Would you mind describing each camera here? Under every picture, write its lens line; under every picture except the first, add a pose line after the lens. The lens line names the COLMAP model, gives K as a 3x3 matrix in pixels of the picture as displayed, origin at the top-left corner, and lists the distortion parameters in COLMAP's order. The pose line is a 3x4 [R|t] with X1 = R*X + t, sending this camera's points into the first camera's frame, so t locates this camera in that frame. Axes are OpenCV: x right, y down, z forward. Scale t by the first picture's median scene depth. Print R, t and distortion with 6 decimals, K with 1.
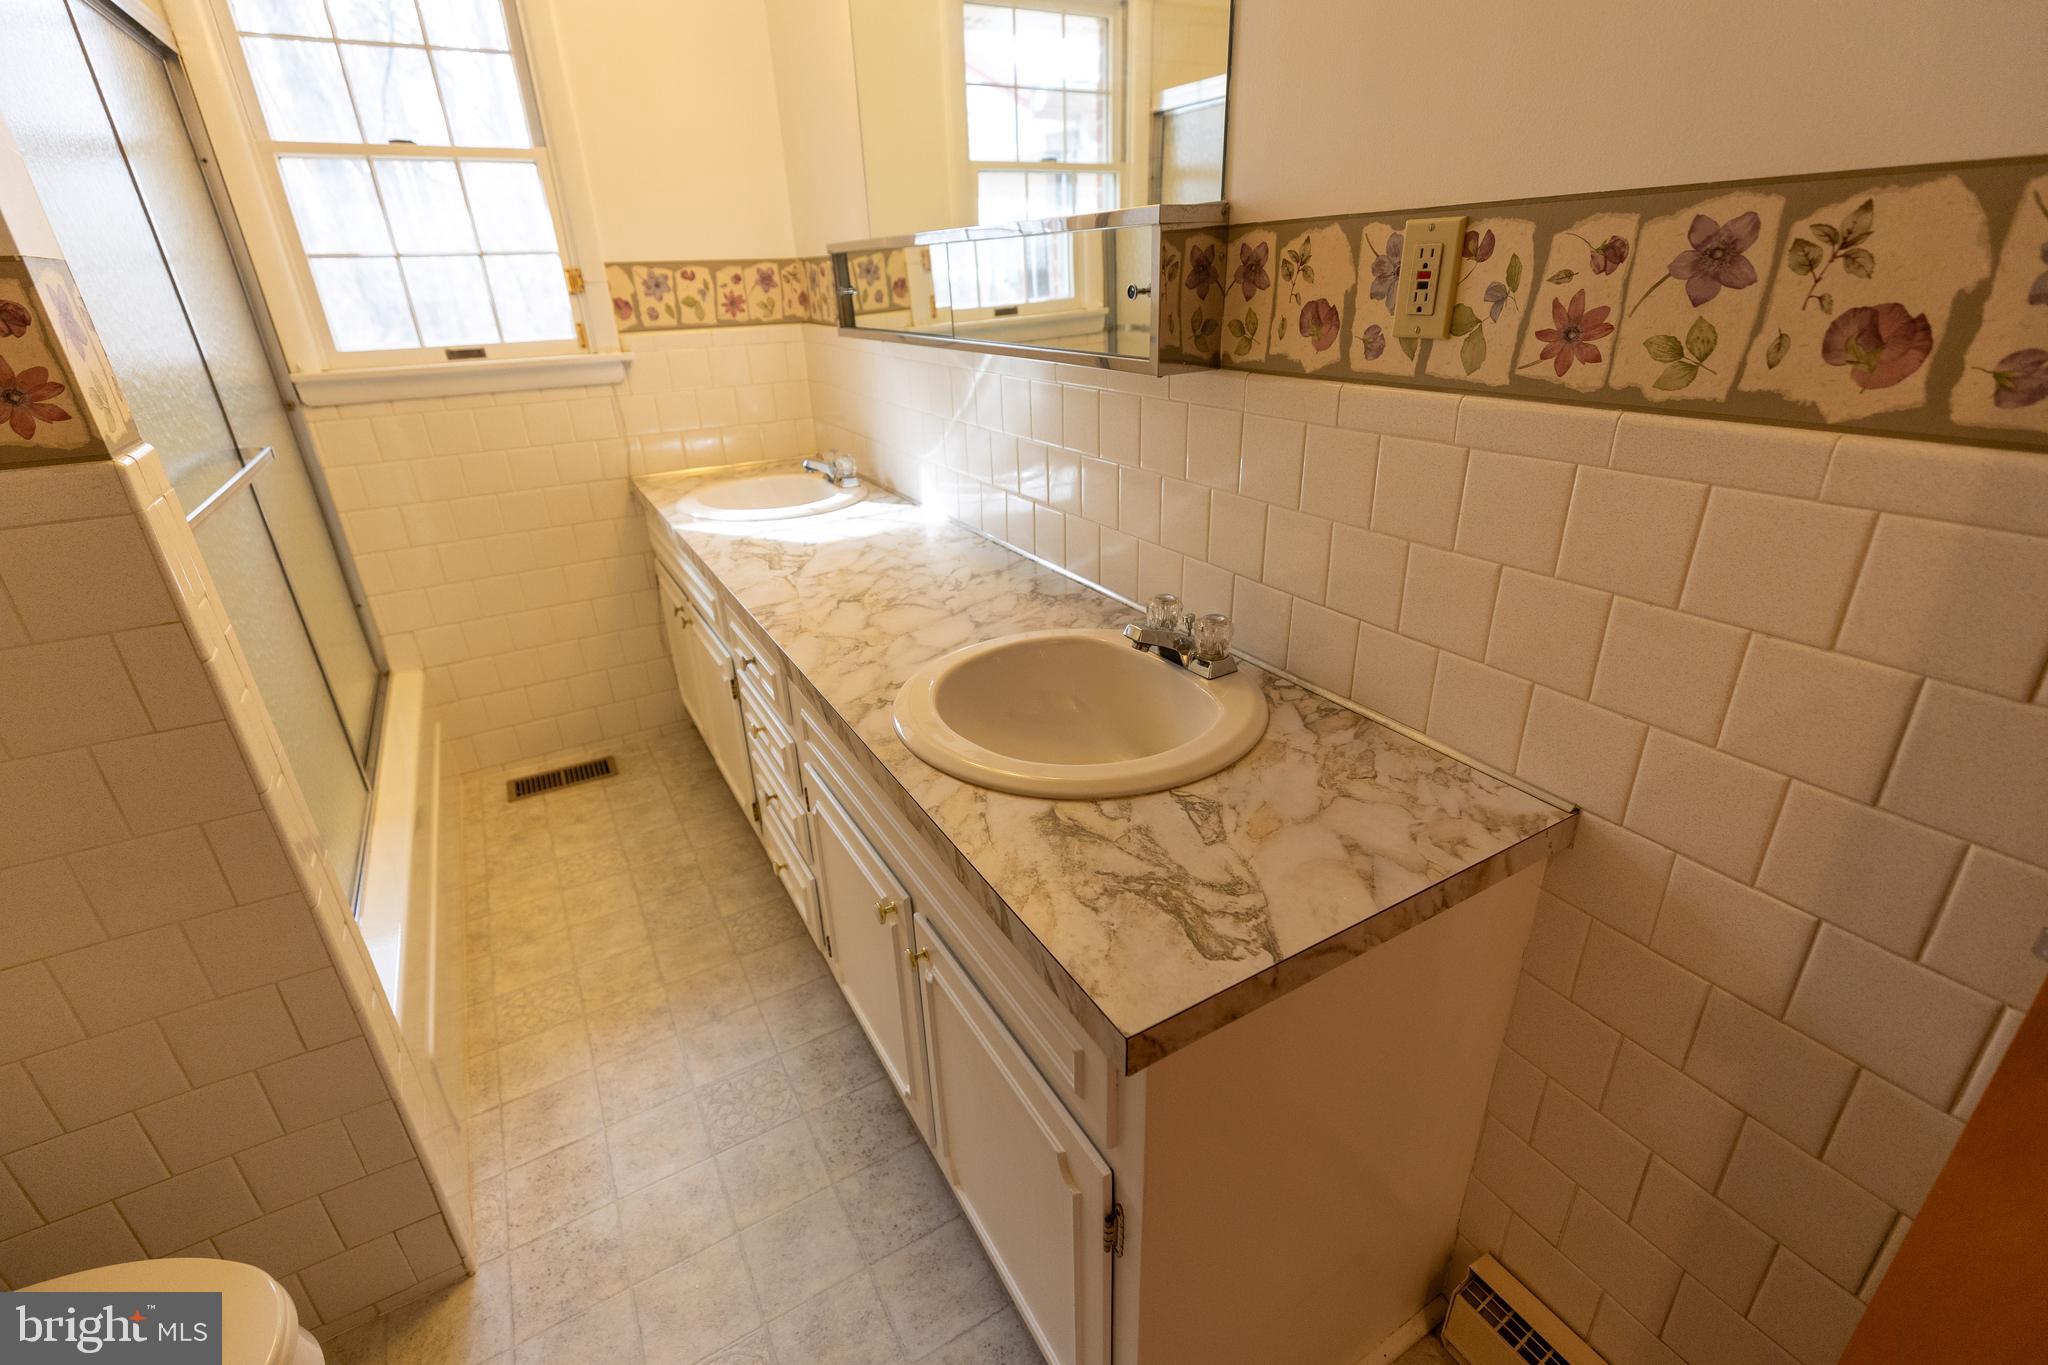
lens RADIAL K [[907.0, 0, 1023.1], [0, 907.0, 667.5], [0, 0, 1]] dist [0.003712, 0.000624]
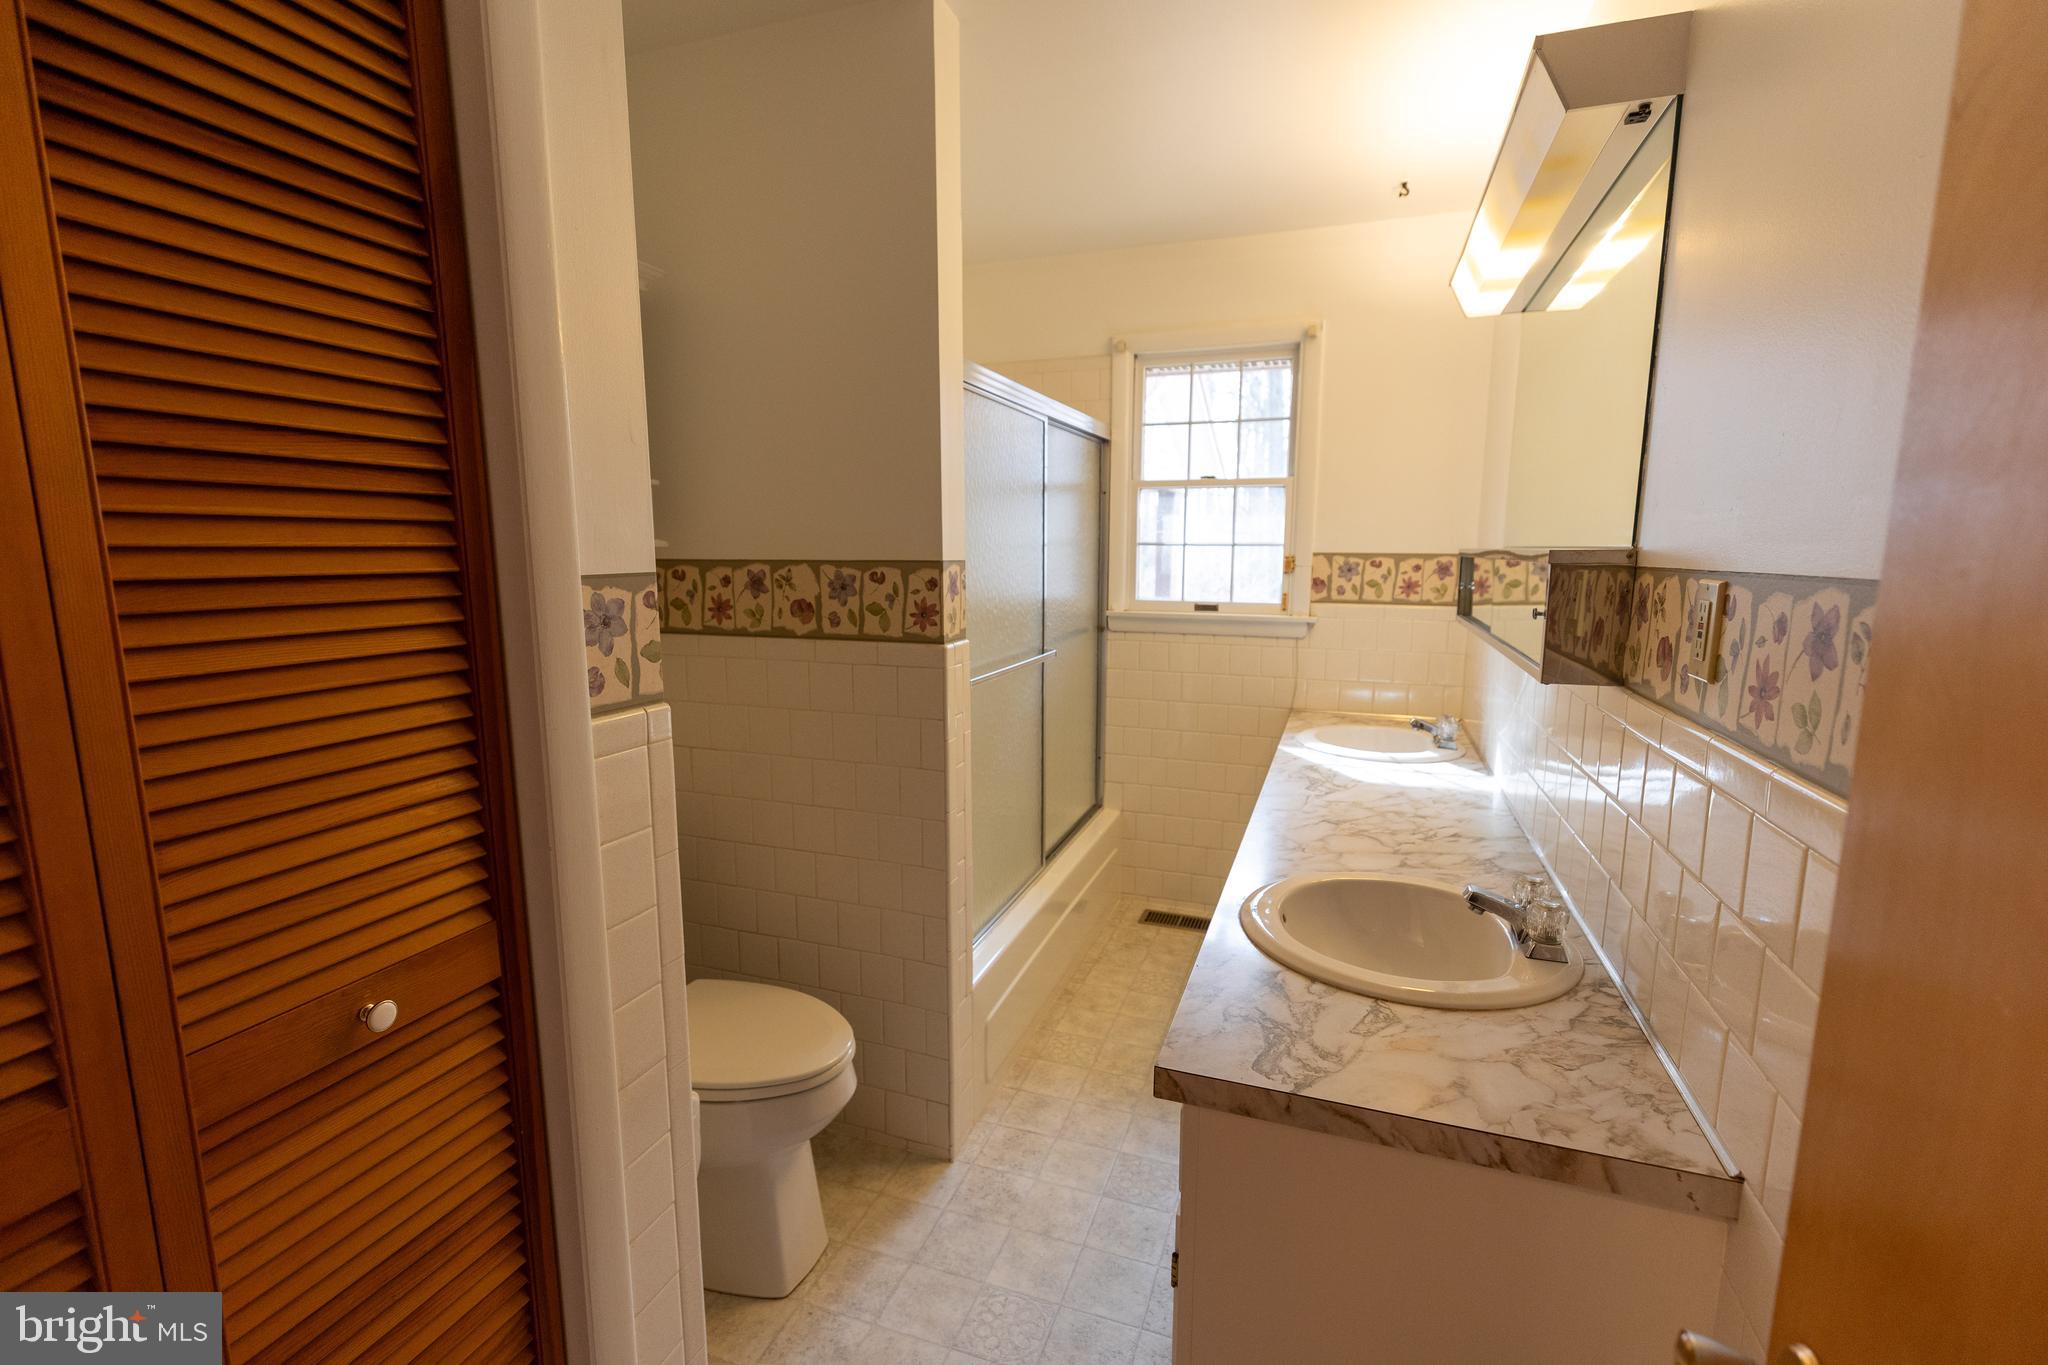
lens RADIAL K [[907.0, 0, 1023.3], [0, 907.0, 681.7], [0, 0, 1]] dist [0.003712, 0.000624]
pose [[0.646002, 0.146925, -0.749062, 0.340199], [-0.329634, 0.938782, -0.100143, 0.006604], [0.688493, 0.311609, 0.654887, -0.124559]]
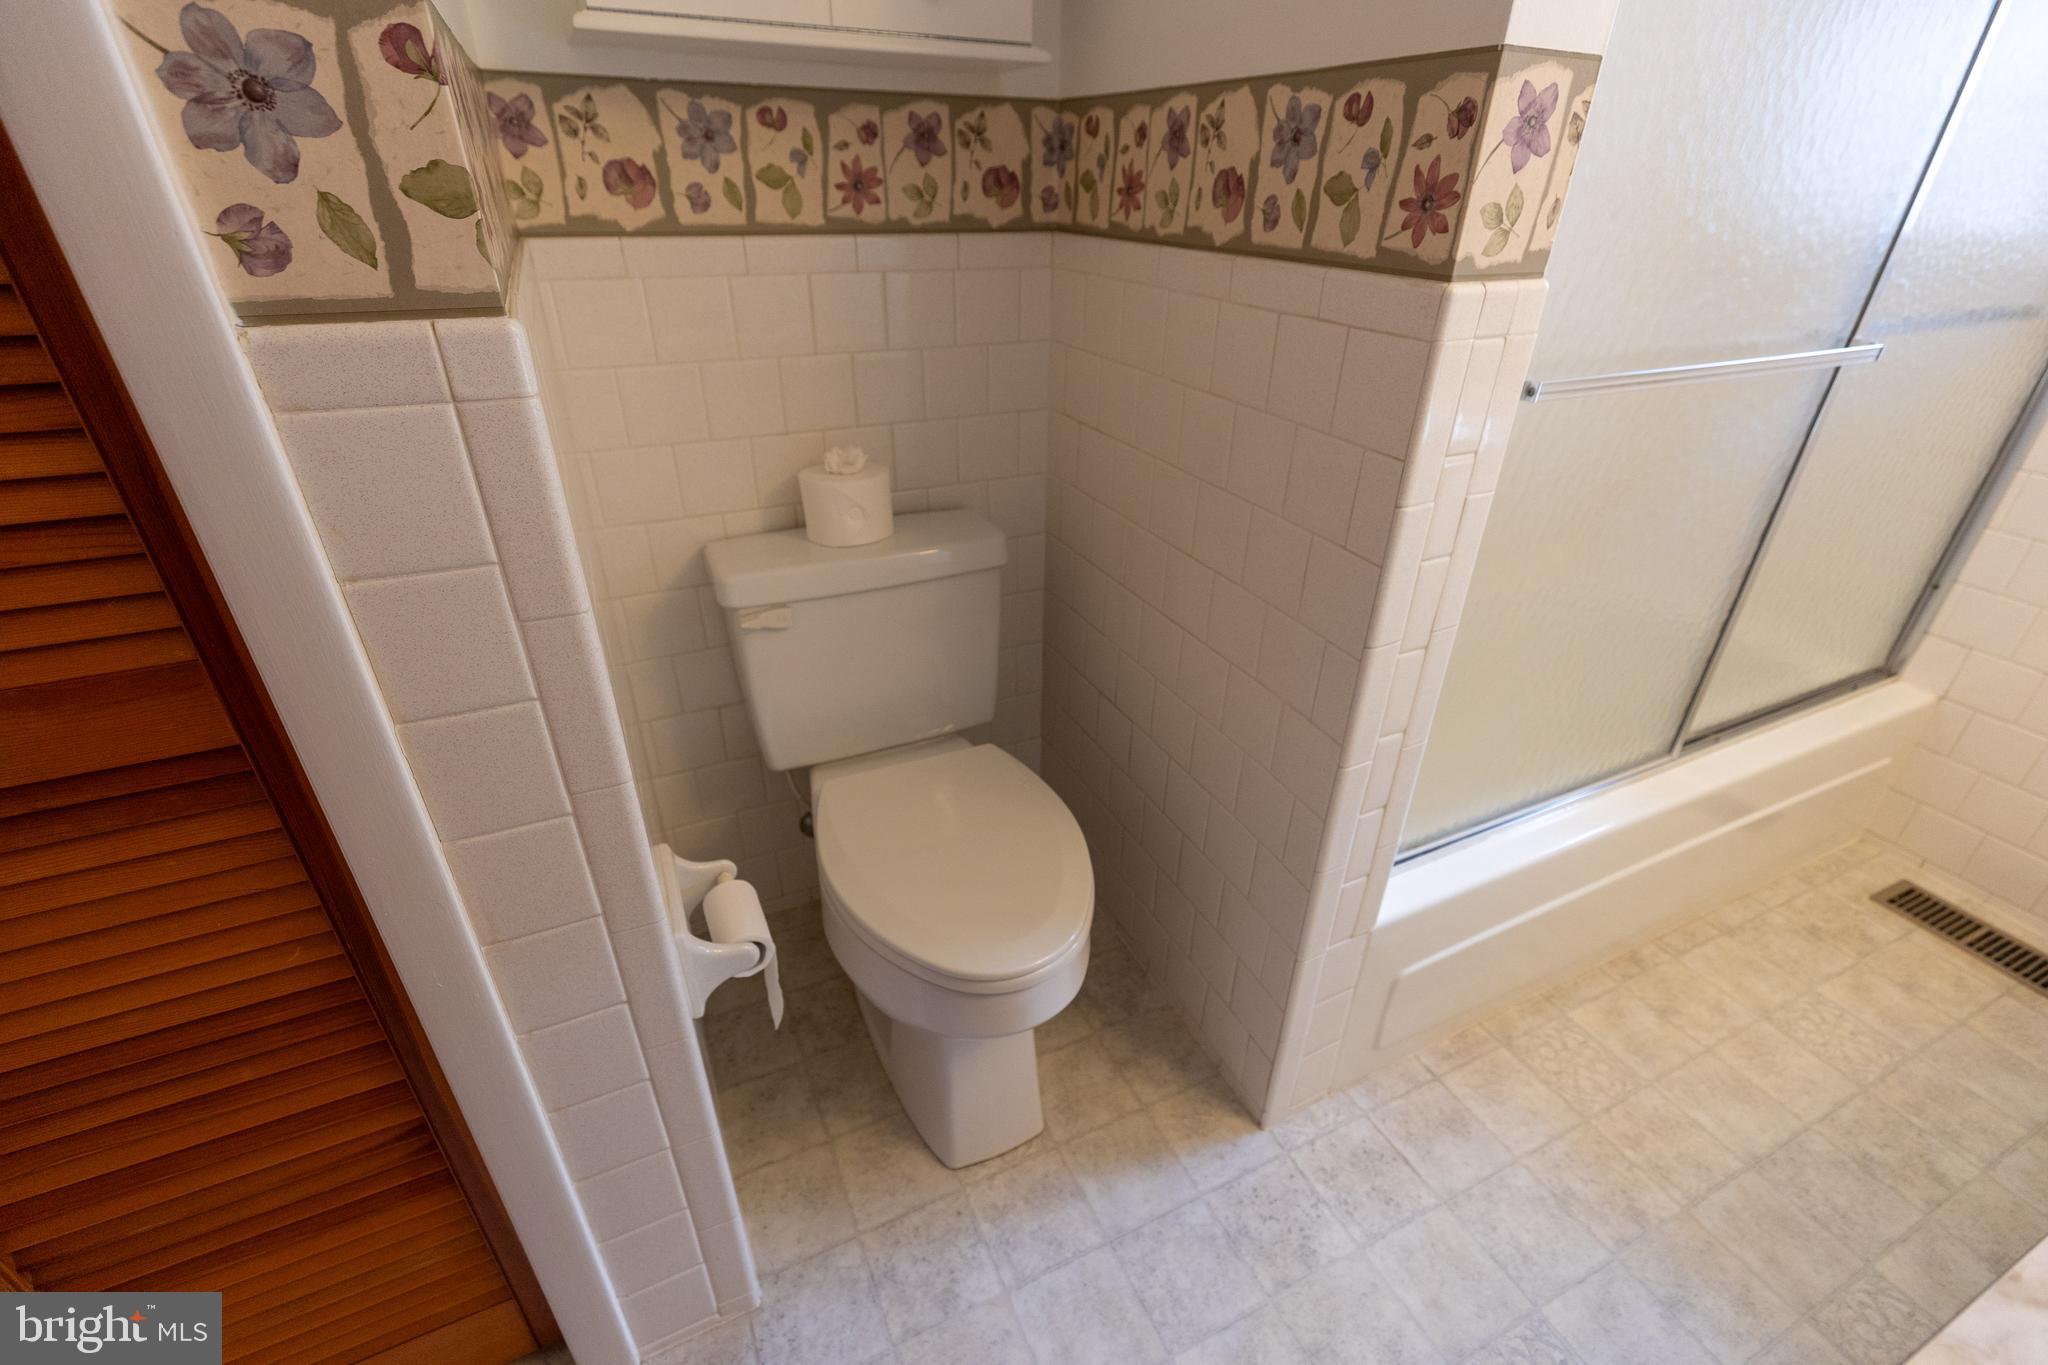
lens RADIAL K [[907.0, 0, 1026.8], [0, 907.0, 678.1], [0, 0, 1]] dist [0.003712, 0.000624]
pose [[-0.079945, 0.514427, -0.853800, 0.024144], [-0.414544, 0.761799, 0.497811, -0.085785], [0.906511, 0.393735, 0.152351, 0.261241]]
